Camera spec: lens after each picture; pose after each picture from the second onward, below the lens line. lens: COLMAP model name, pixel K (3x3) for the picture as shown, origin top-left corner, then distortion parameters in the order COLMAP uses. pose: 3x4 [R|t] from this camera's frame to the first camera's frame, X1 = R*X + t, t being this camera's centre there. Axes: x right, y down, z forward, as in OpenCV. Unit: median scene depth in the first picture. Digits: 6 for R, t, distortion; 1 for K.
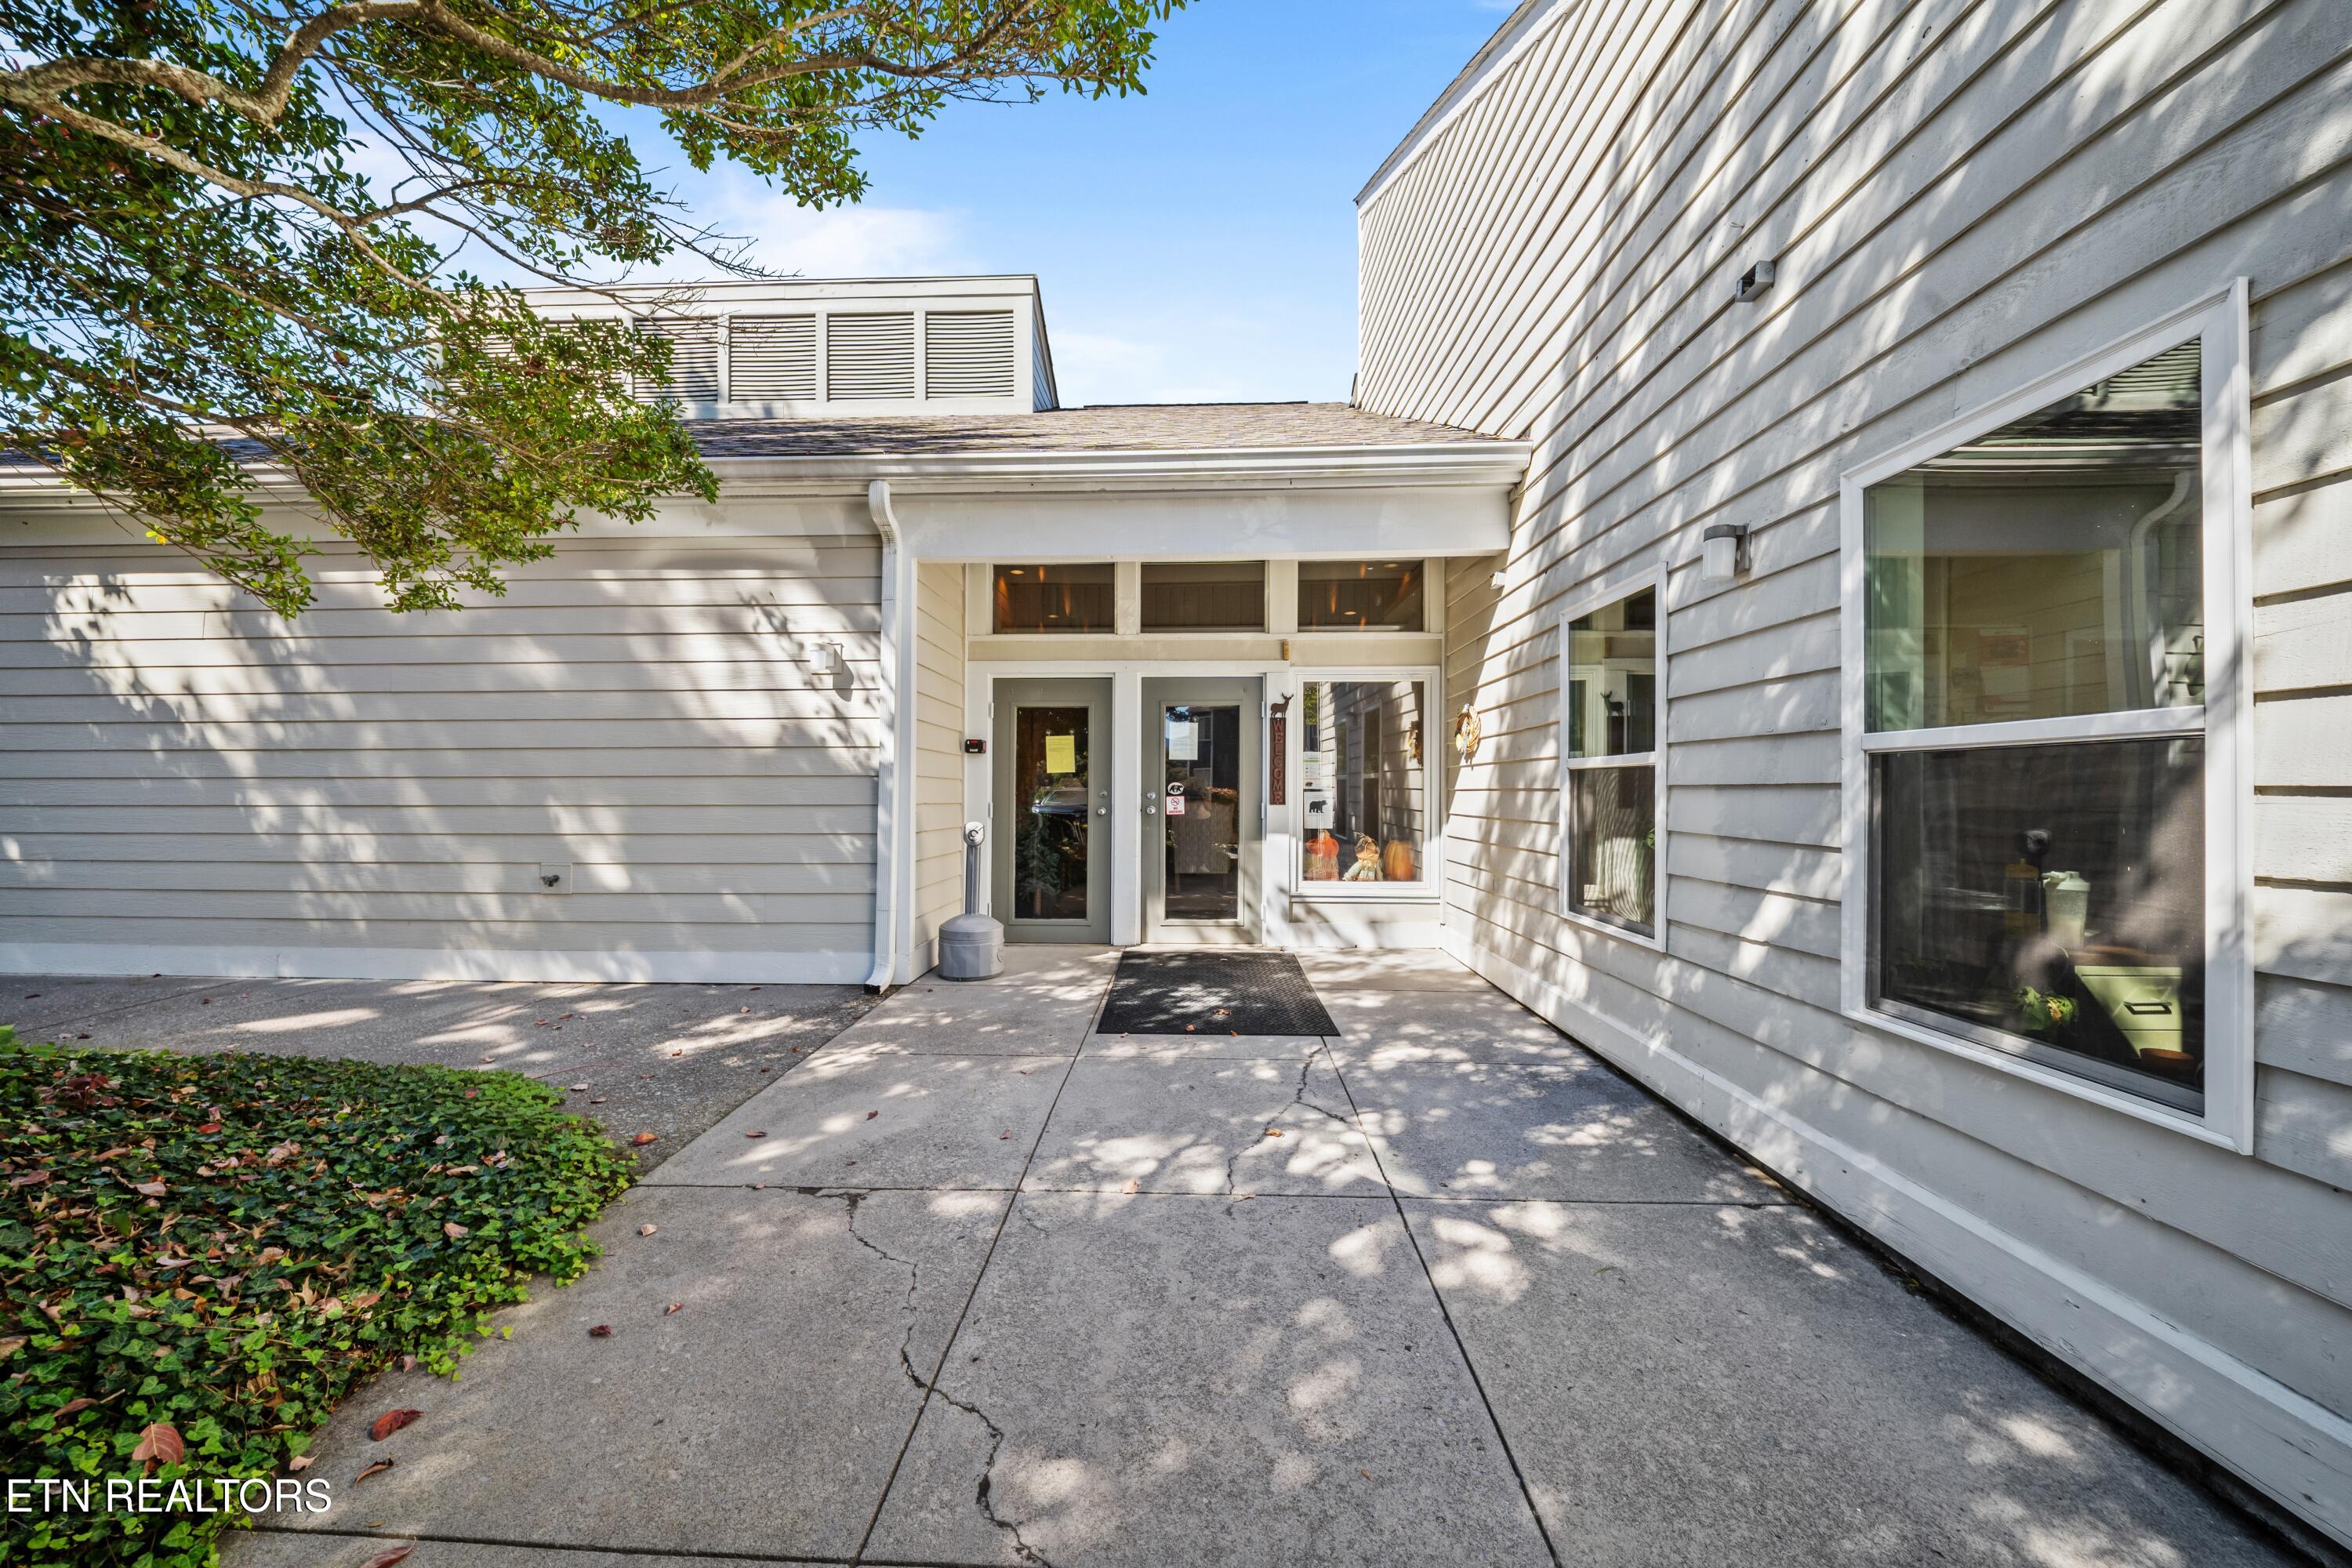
lens RADIAL K [[827.1, 0, 1176.2], [0, 827.1, 788.5], [0, 0, 1]] dist [-0.001727, -0.000139]
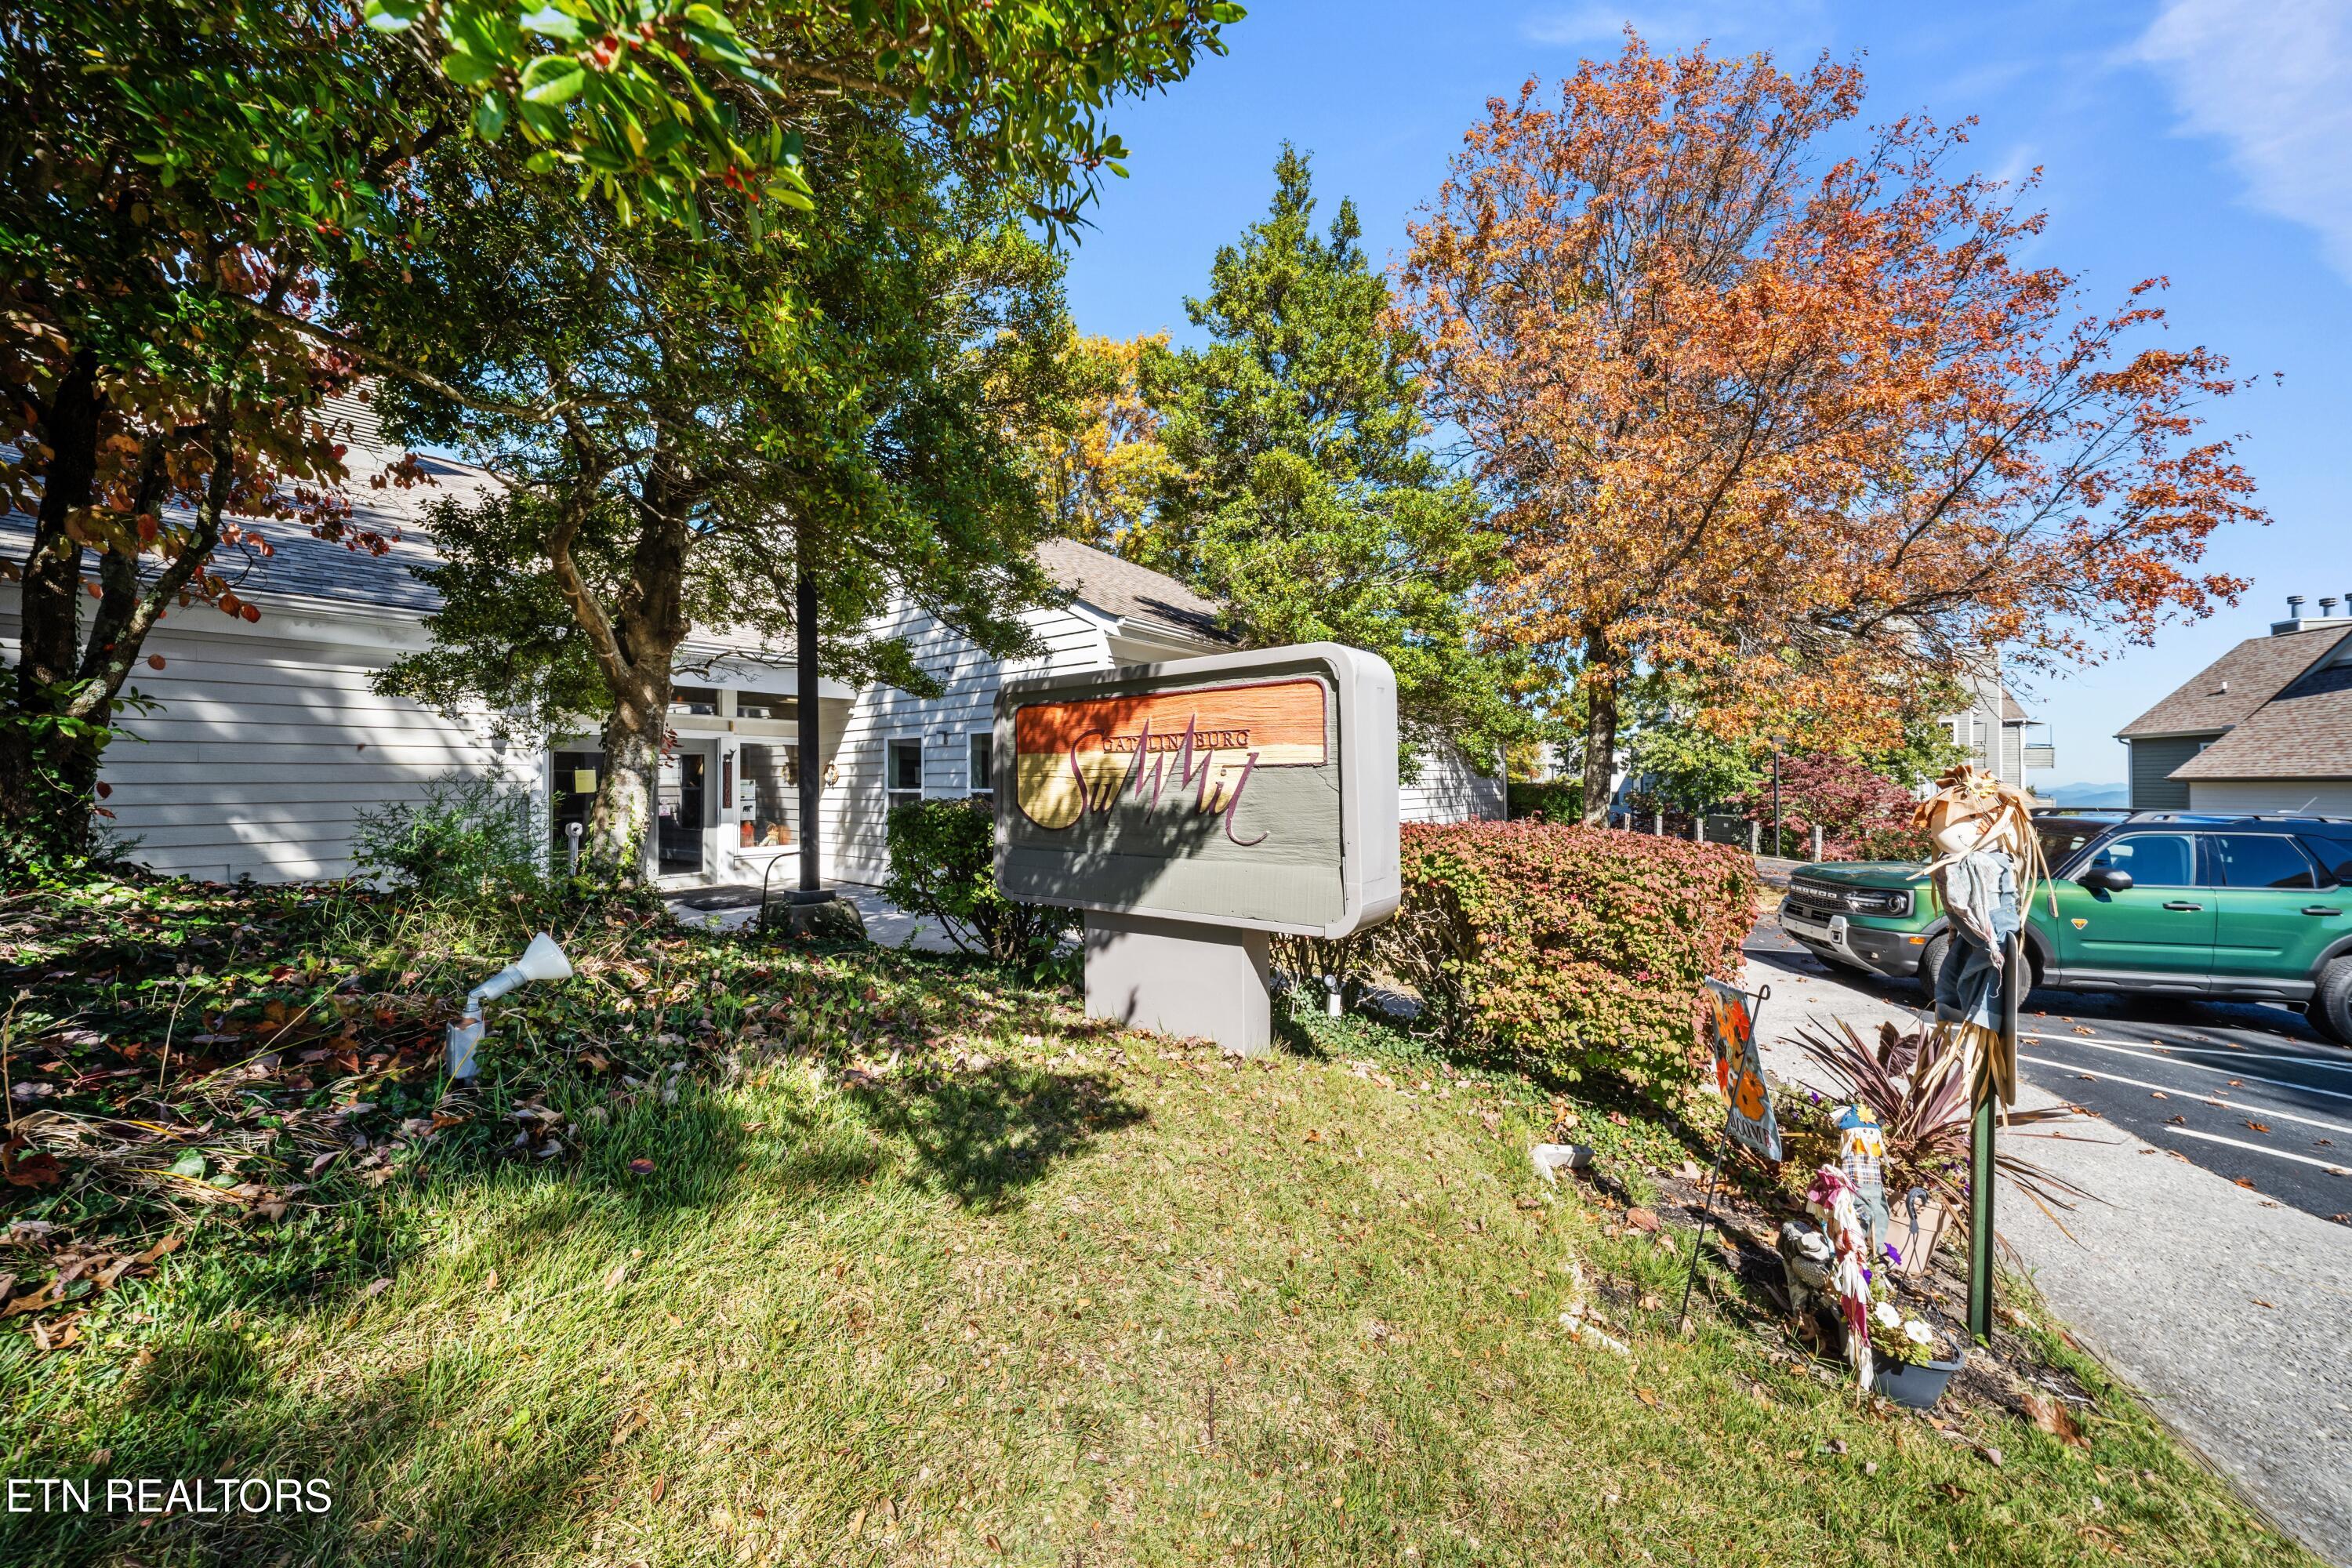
lens RADIAL K [[827.1, 0, 1180.4], [0, 827.1, 787.6], [0, 0, 1]] dist [-0.001727, -0.000139]
pose [[0.598397, -0.006230, 0.801176, -0.919216], [0.003076, 0.999980, 0.005478, -0.041476], [-0.801194, -0.000814, 0.598404, -1.147397]]
